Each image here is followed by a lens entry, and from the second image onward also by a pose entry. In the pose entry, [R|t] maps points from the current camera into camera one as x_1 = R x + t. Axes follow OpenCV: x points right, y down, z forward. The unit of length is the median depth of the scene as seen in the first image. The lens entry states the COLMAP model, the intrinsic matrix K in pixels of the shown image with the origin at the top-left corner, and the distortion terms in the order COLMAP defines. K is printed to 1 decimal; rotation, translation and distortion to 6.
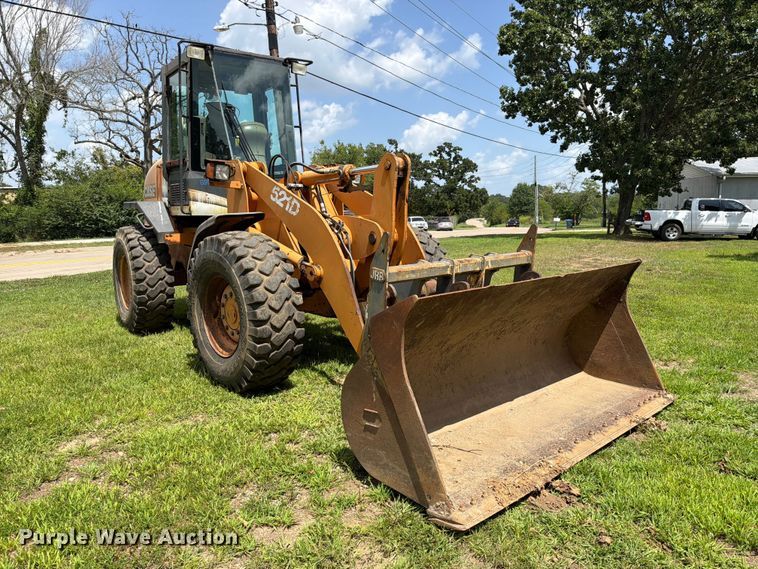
lens RADIAL K [[535.4, 0, 379.0], [0, 535.4, 284.5], [0, 0, 1]] dist [0.085059, -0.112079]
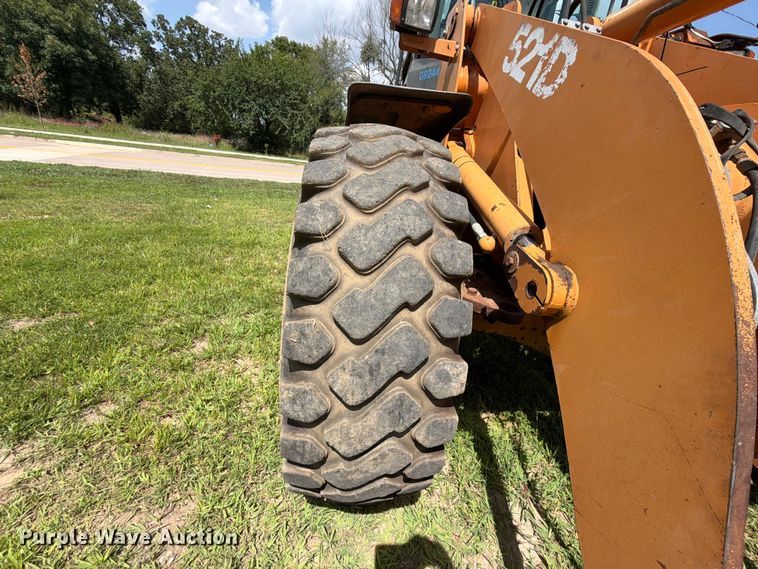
lens RADIAL K [[300.2, 0, 382.1], [0, 300.2, 280.9], [0, 0, 1]] dist [0.001458, 0.000179]
pose [[0.791674, 0.333591, -0.511829, -0.083994], [-0.214074, 0.936123, 0.279009, -0.041407], [0.572210, -0.111314, 0.812518, 0.627767]]
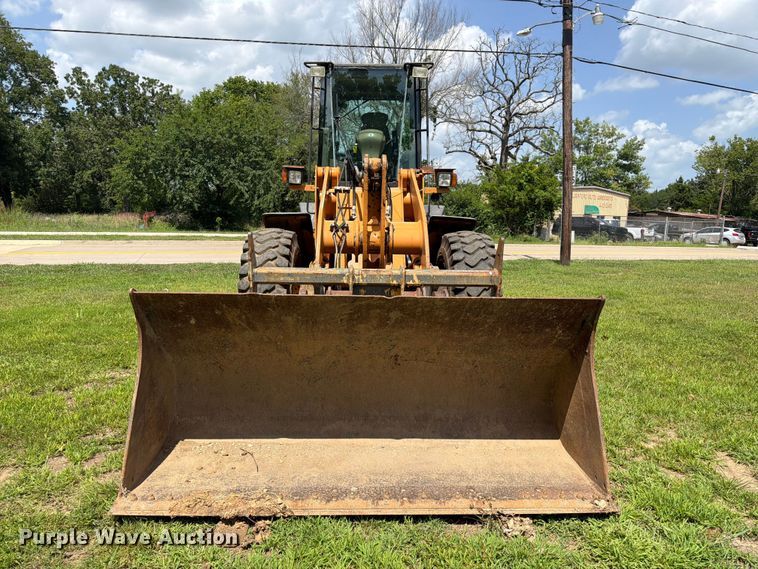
lens RADIAL K [[535.4, 0, 379.0], [0, 535.4, 284.5], [0, 0, 1]] dist [0.085059, -0.112079]
pose [[0.770289, 0.116844, -0.626899, 0.501202], [-0.121246, 0.991973, 0.035910, -0.037997], [0.626062, 0.048348, 0.778273, 0.202510]]
